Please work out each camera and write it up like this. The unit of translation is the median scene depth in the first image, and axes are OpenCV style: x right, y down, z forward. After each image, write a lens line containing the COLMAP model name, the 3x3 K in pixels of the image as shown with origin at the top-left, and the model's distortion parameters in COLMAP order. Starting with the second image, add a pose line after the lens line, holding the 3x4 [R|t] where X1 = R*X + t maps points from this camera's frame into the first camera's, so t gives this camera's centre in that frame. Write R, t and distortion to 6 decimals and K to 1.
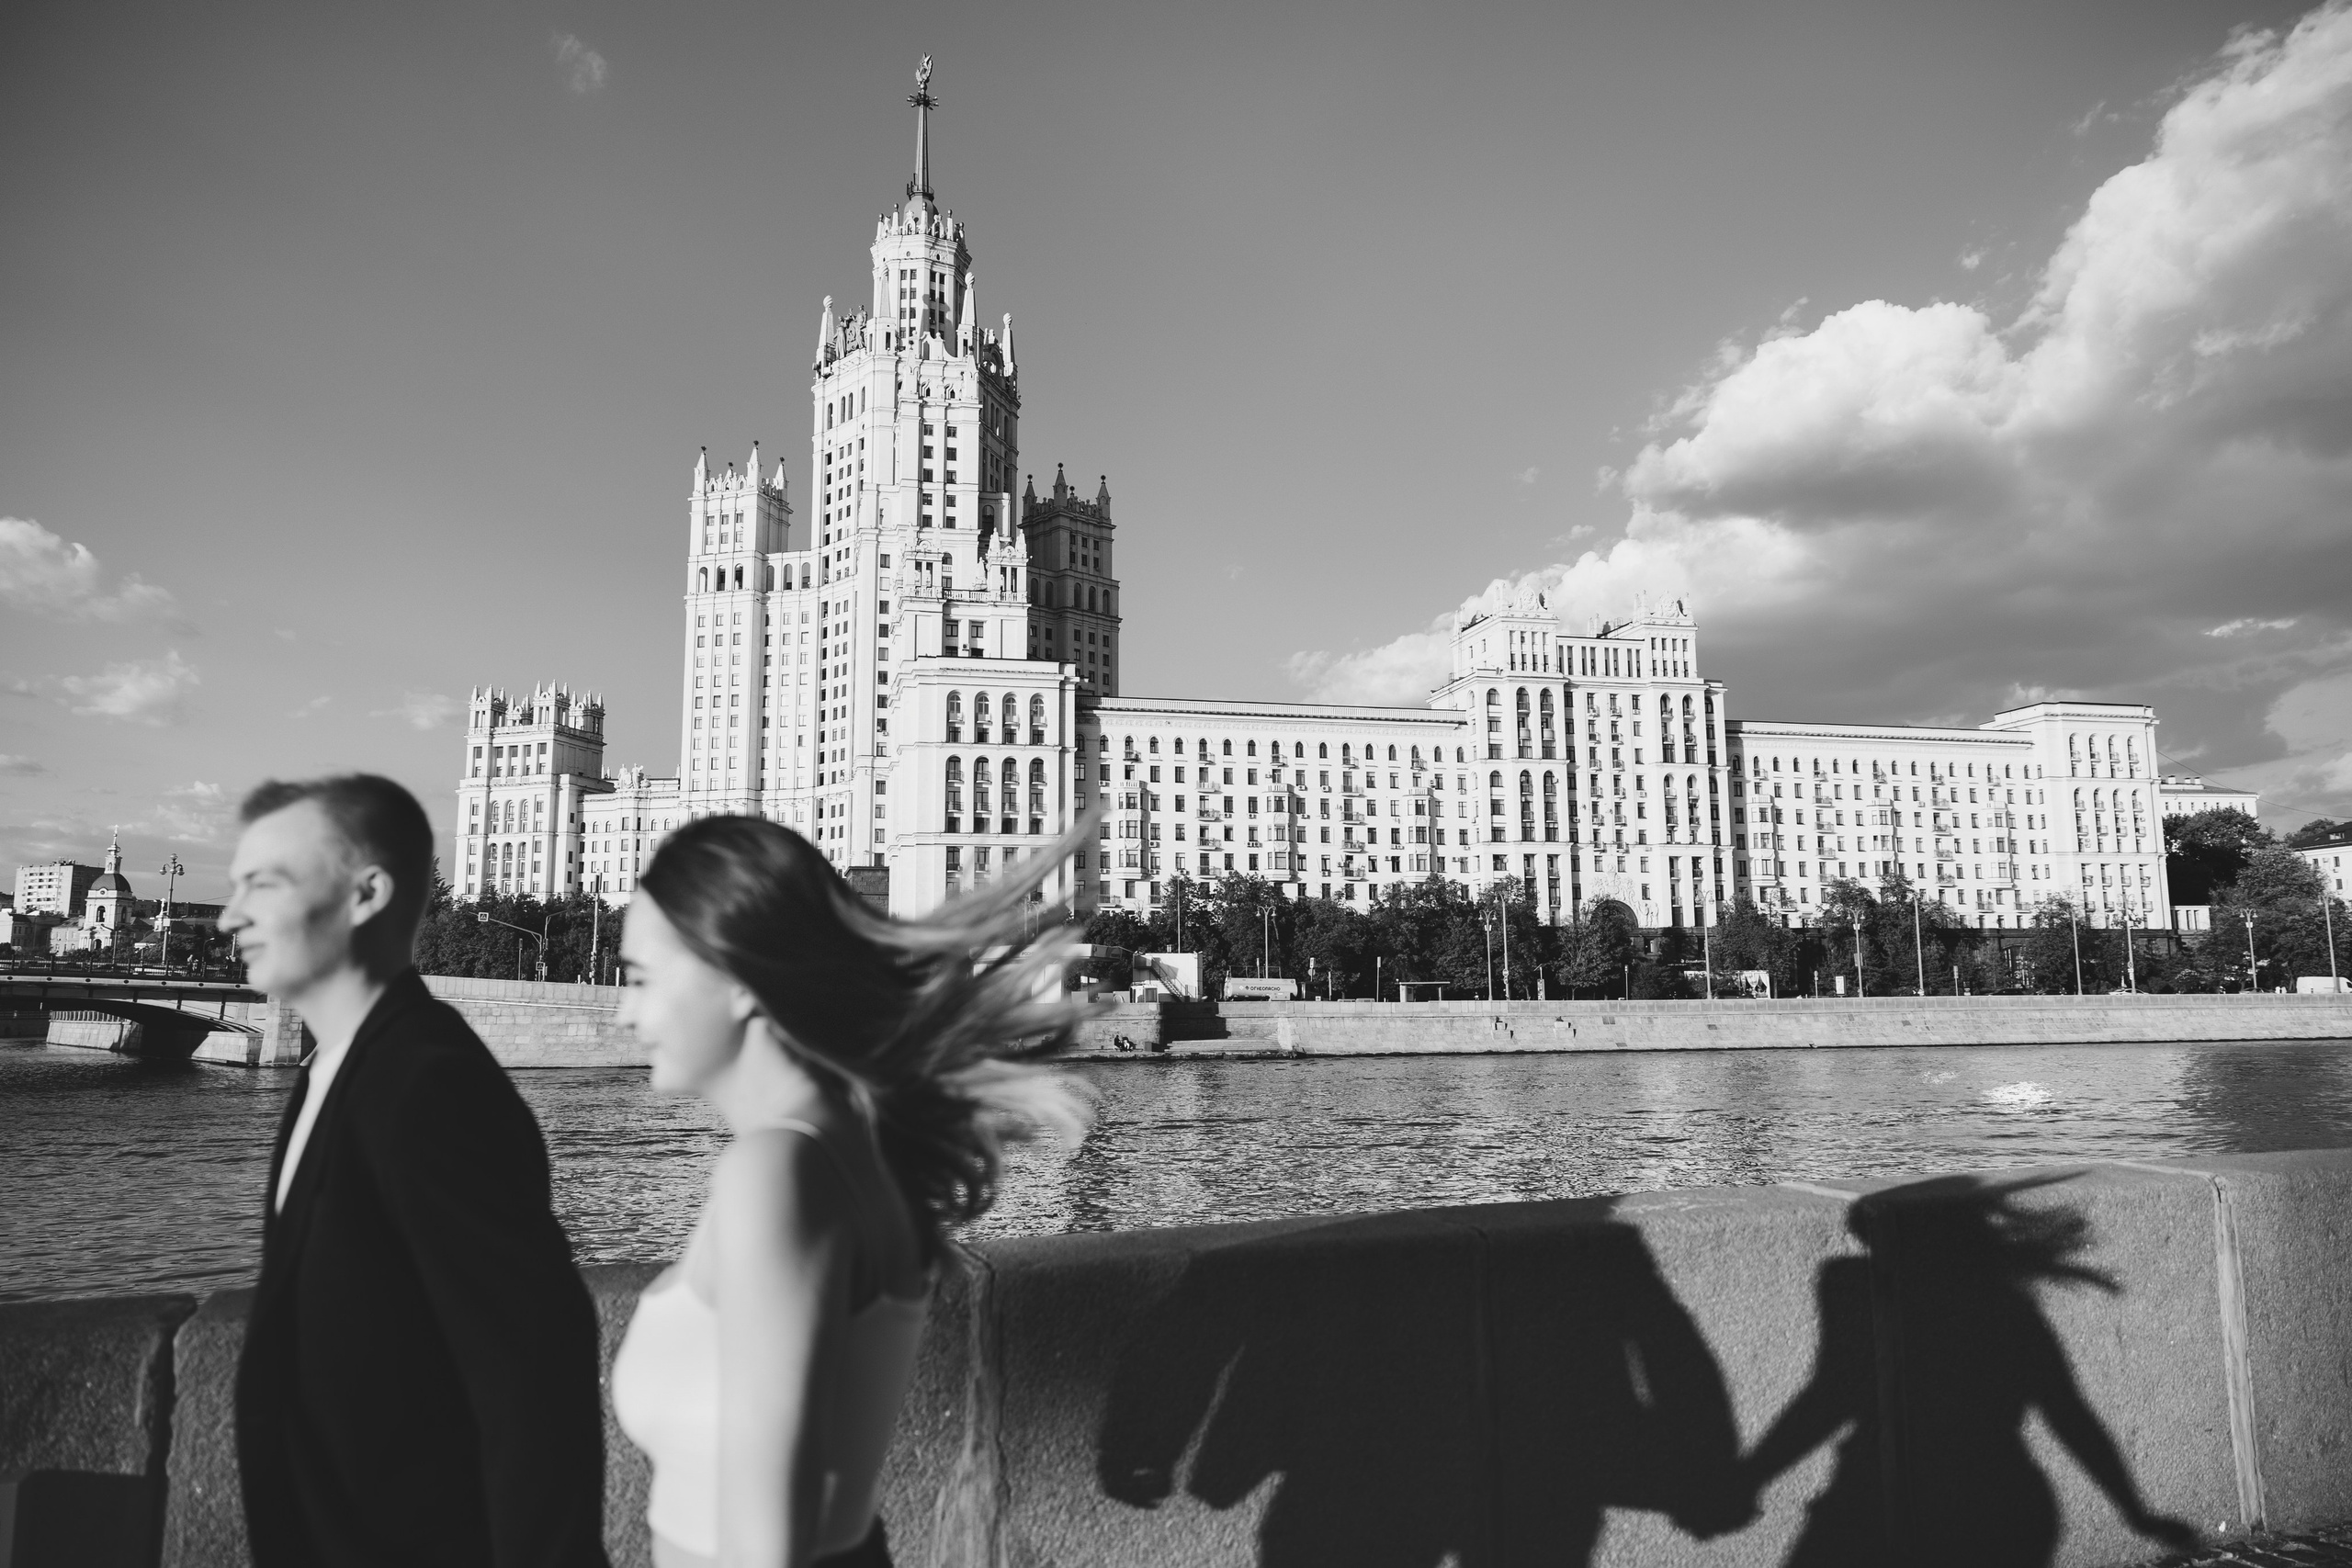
lens RADIAL K [[1628.6, 0, 1178.4], [0, 1628.6, 761.1], [0, 0, 1]] dist [-0.000678, -0.000456]
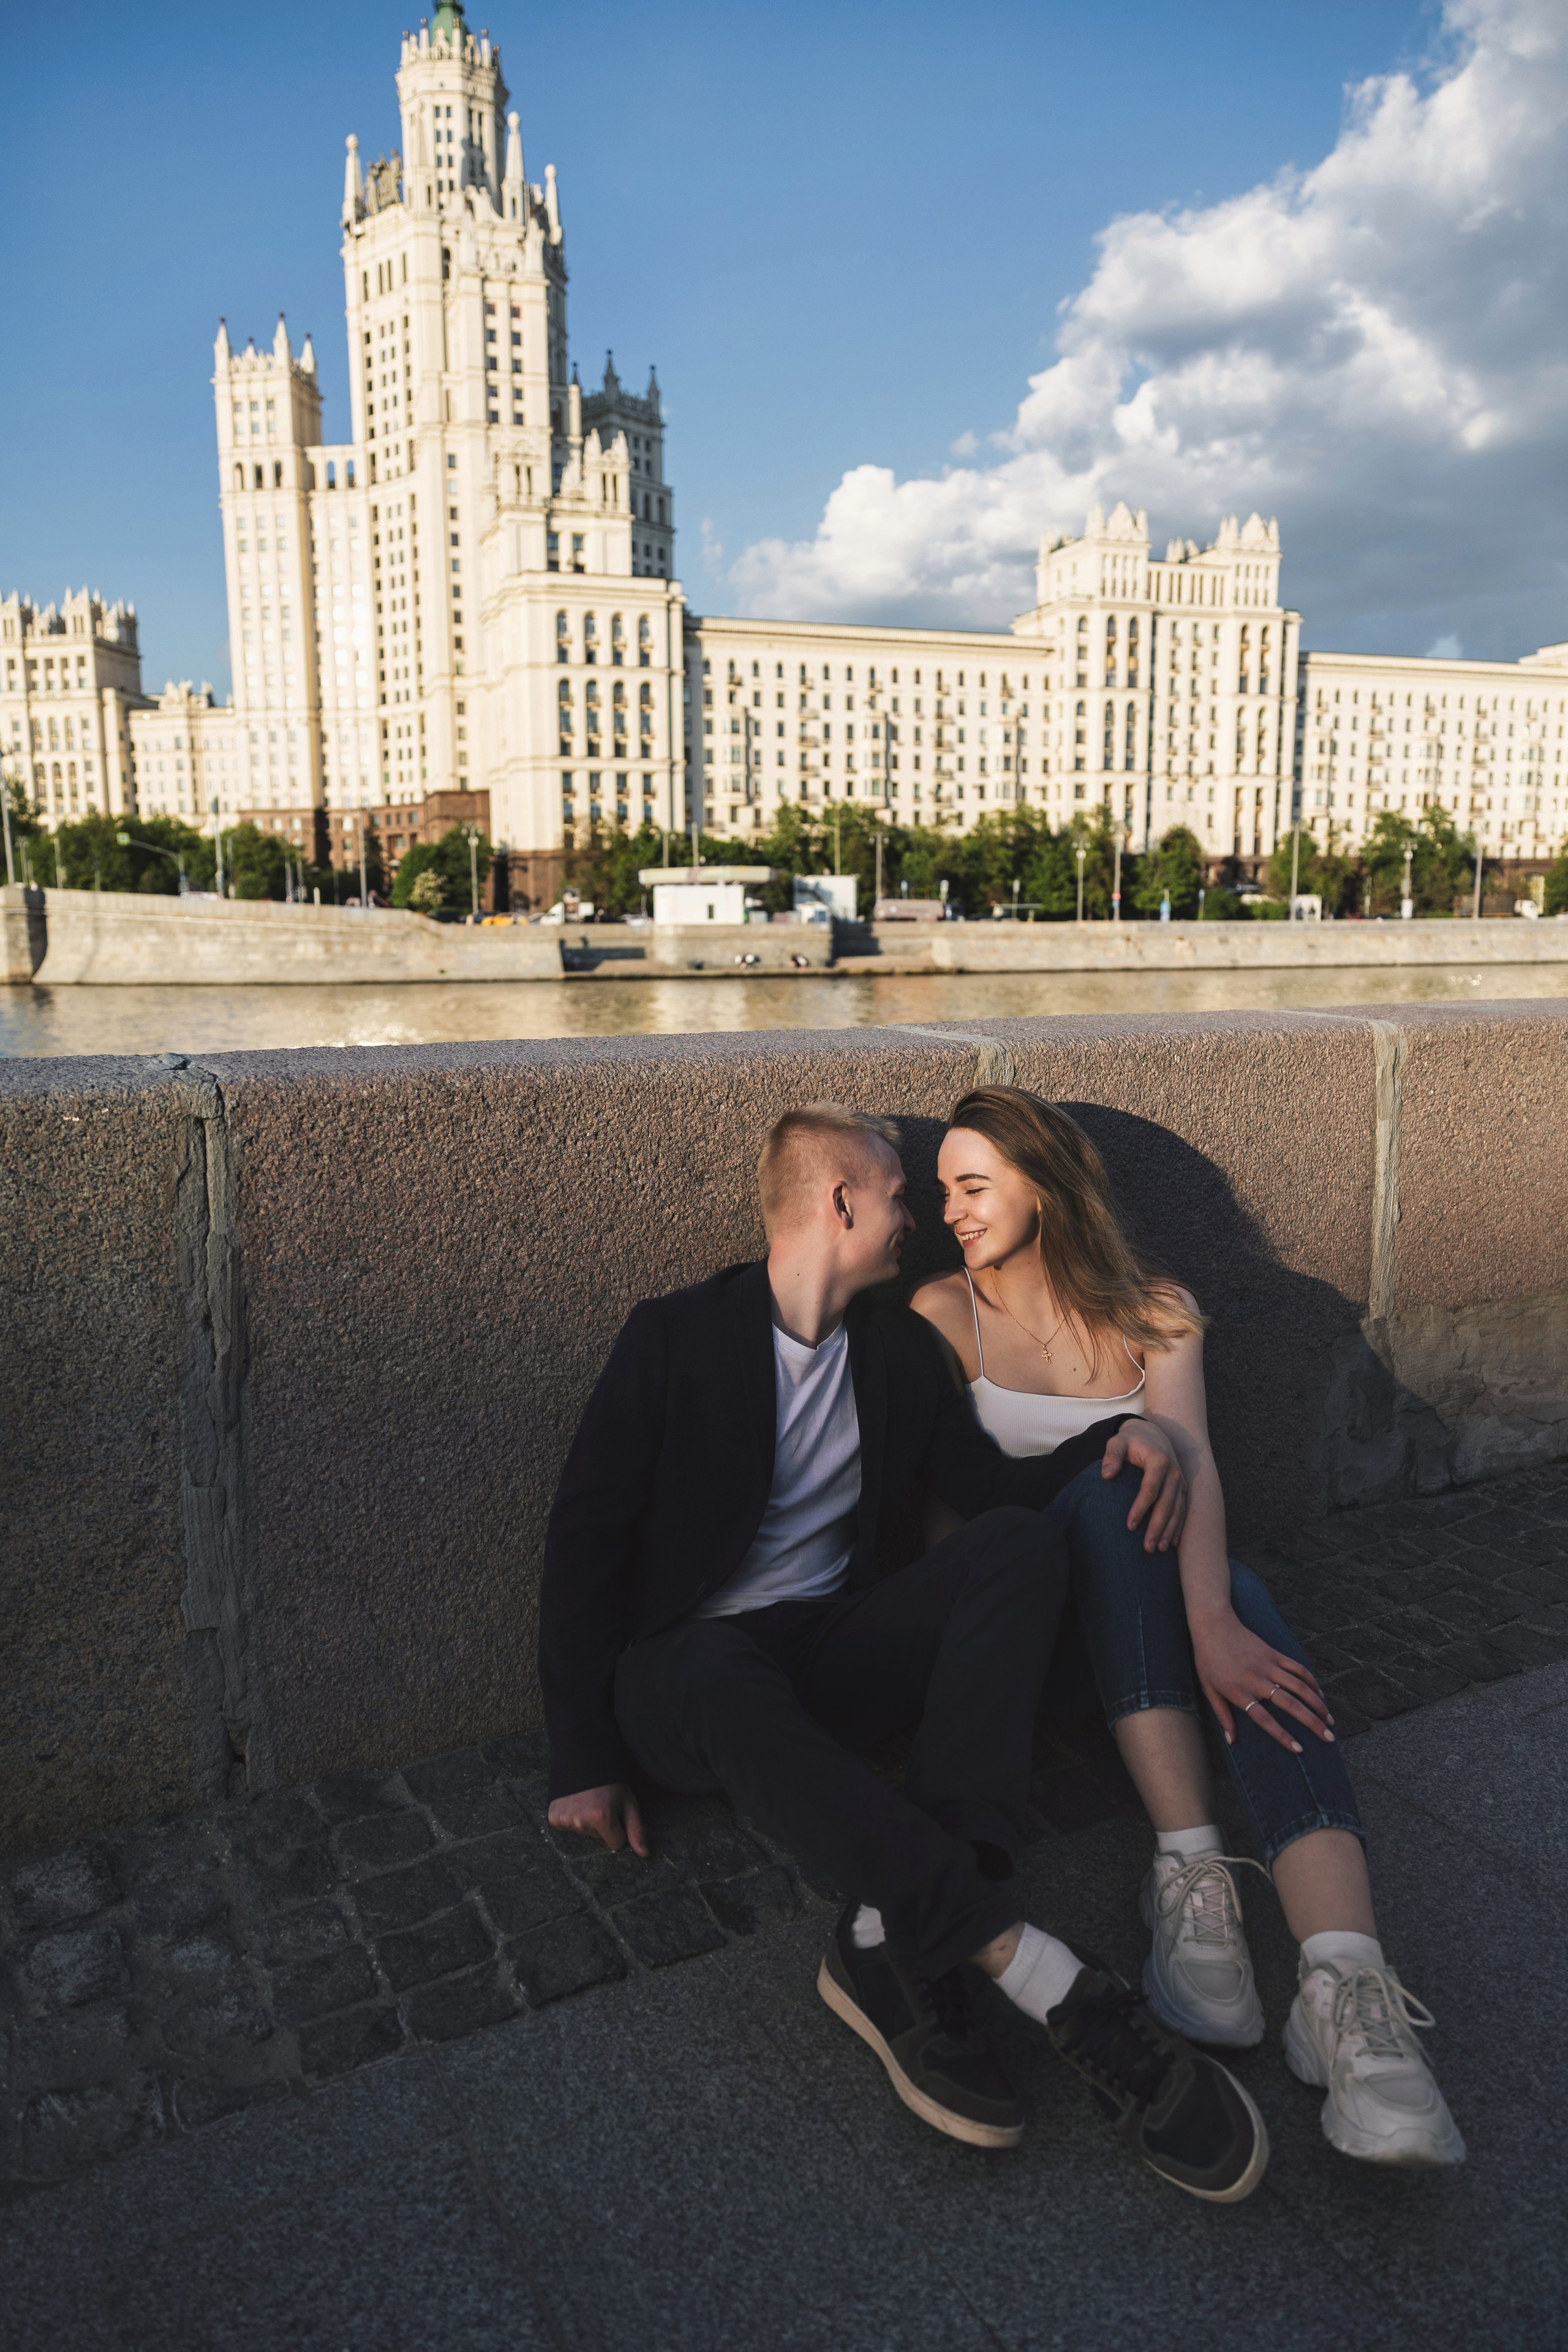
lens RADIAL K [[1580.9, 0, 775.1], [0, 1580.9, 1177.1], [0, 0, 1]] dist [0.002709, 0.000928]
pose [[0.996529, -0.011659, 0.082430, -0.080488], [-0.013534, 0.954283, 0.298597, -0.002088], [-0.082143, -0.298676, 0.950813, -0.026219]]
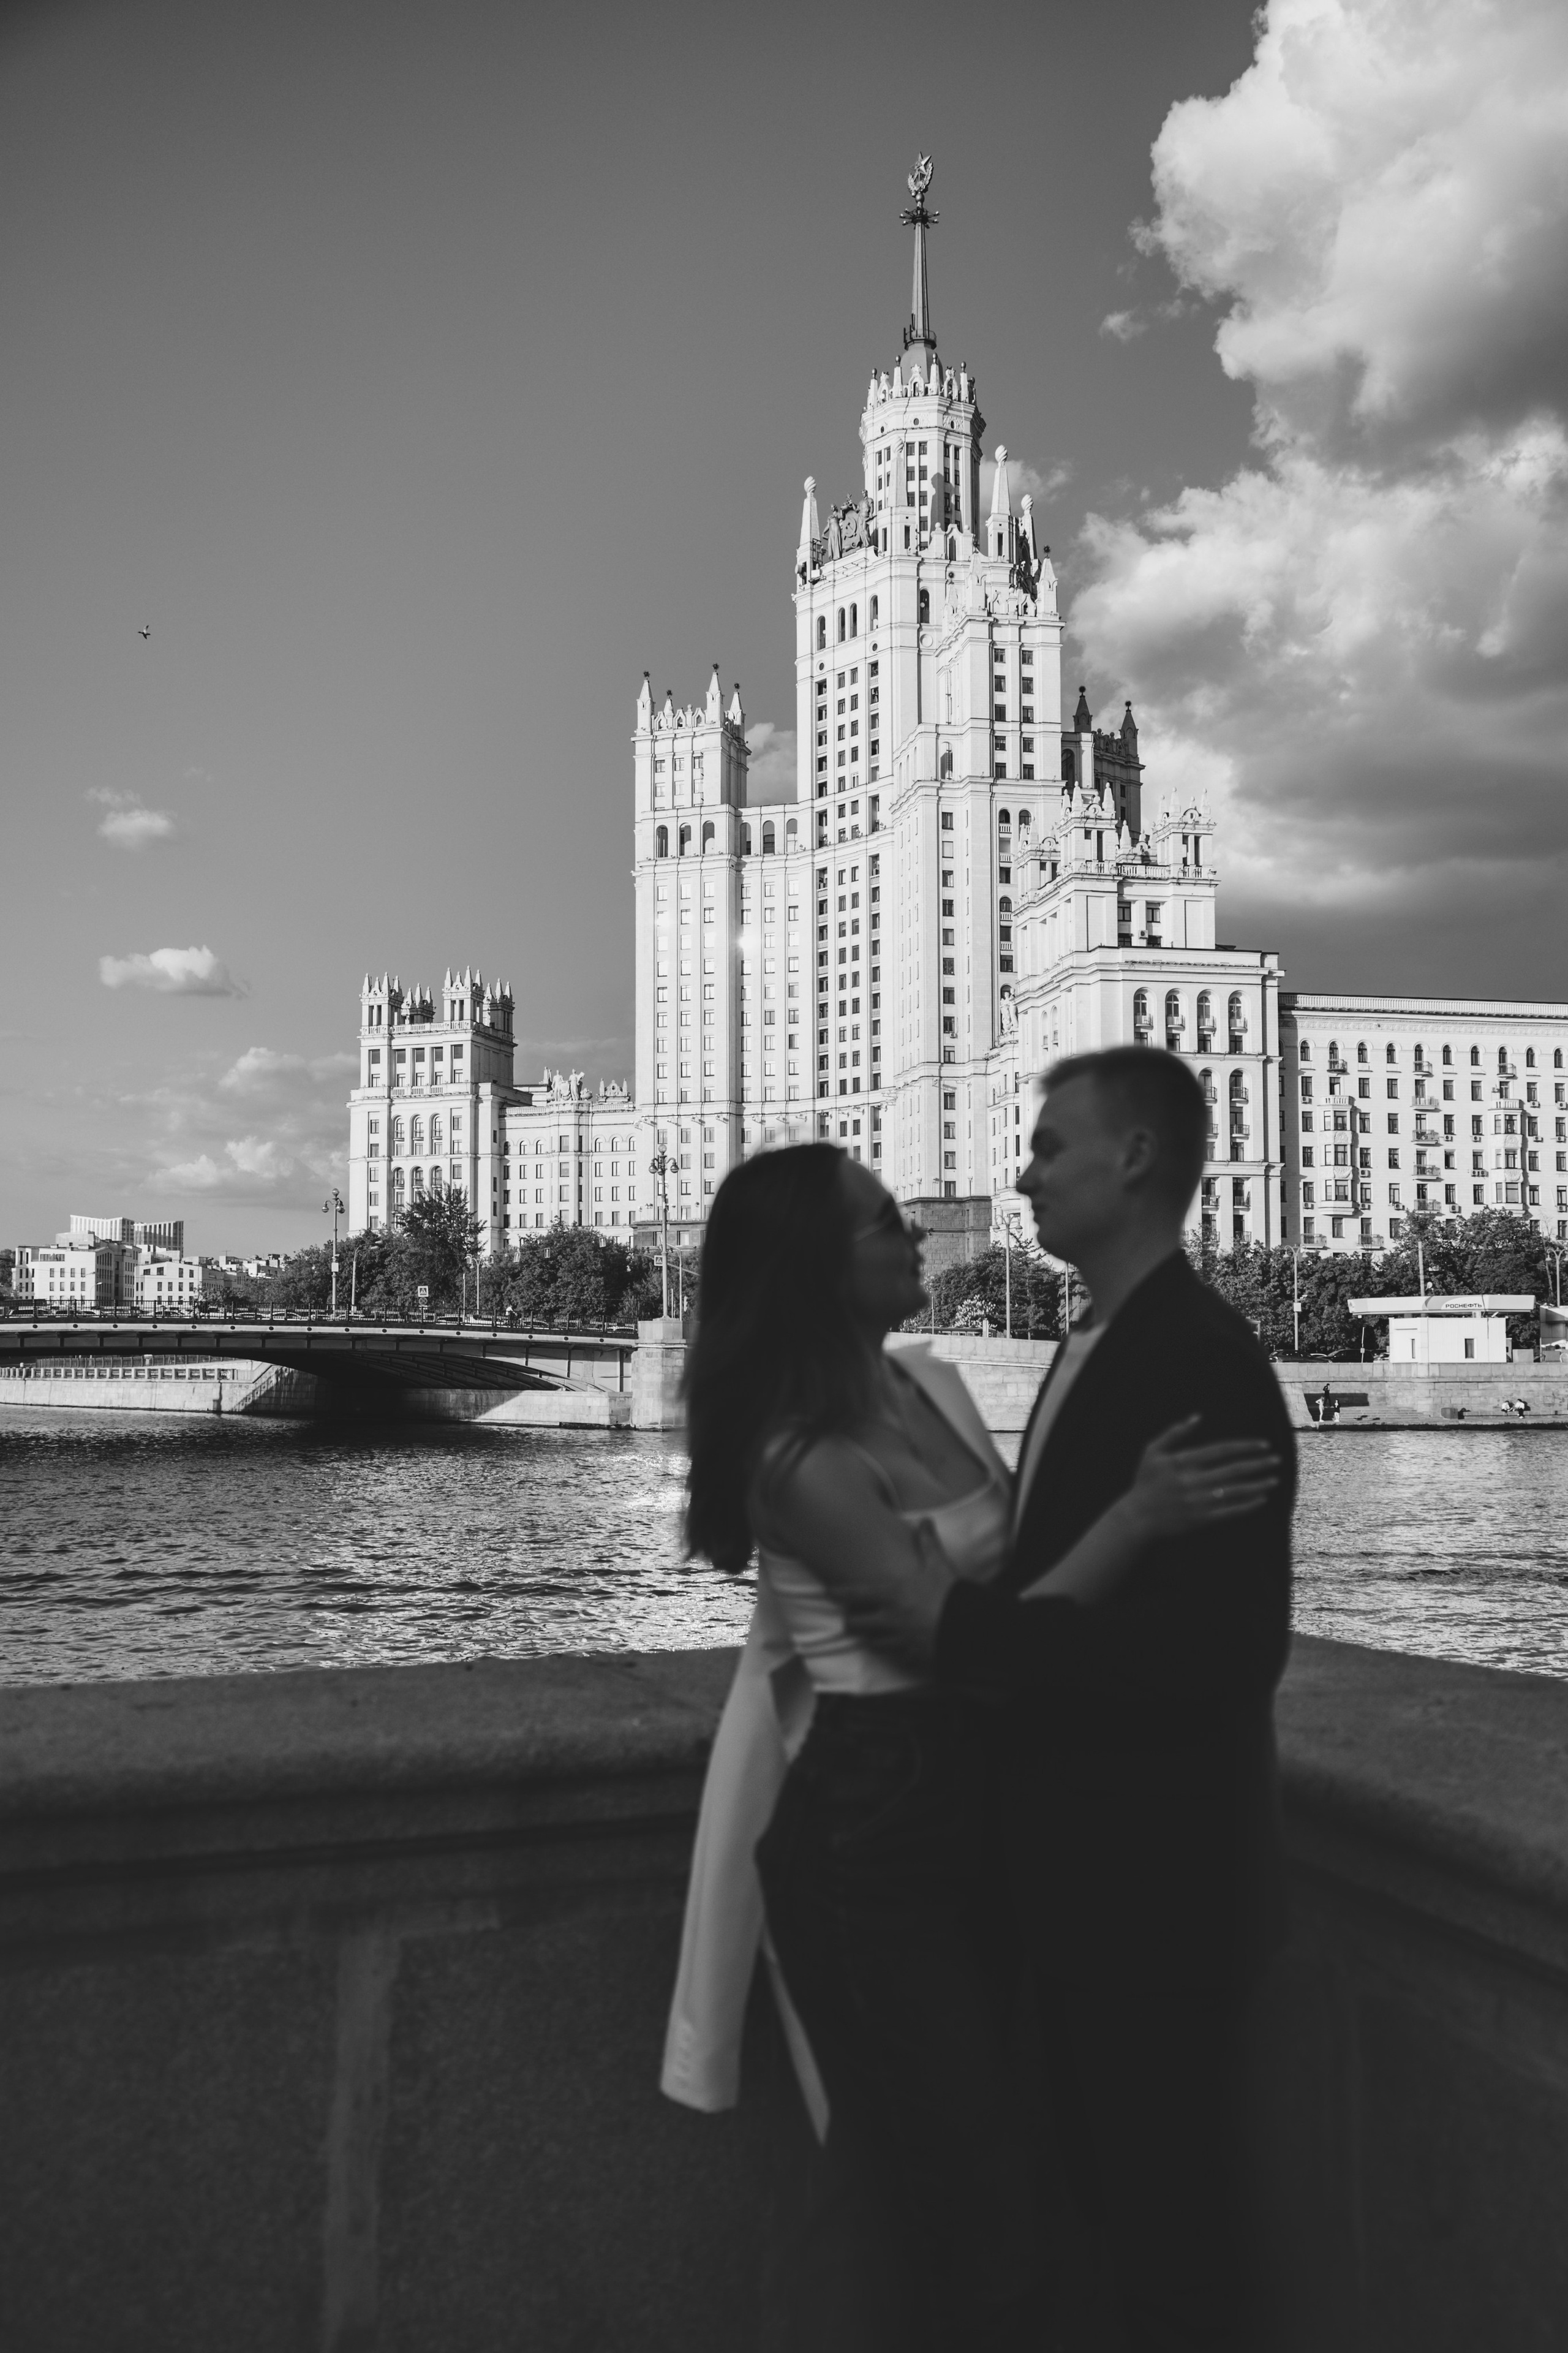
lens RADIAL K [[2136.4, 0, 779.0], [0, 2136.4, 1247.0], [0, 0, 1]] dist [-0.012188, 0.015909]
pose [[0.998904, 0.001868, -0.046758, -0.237366], [0.002475, 0.995696, 0.092646, -0.011717], [0.046730, -0.092660, 0.994601, -0.088779]]
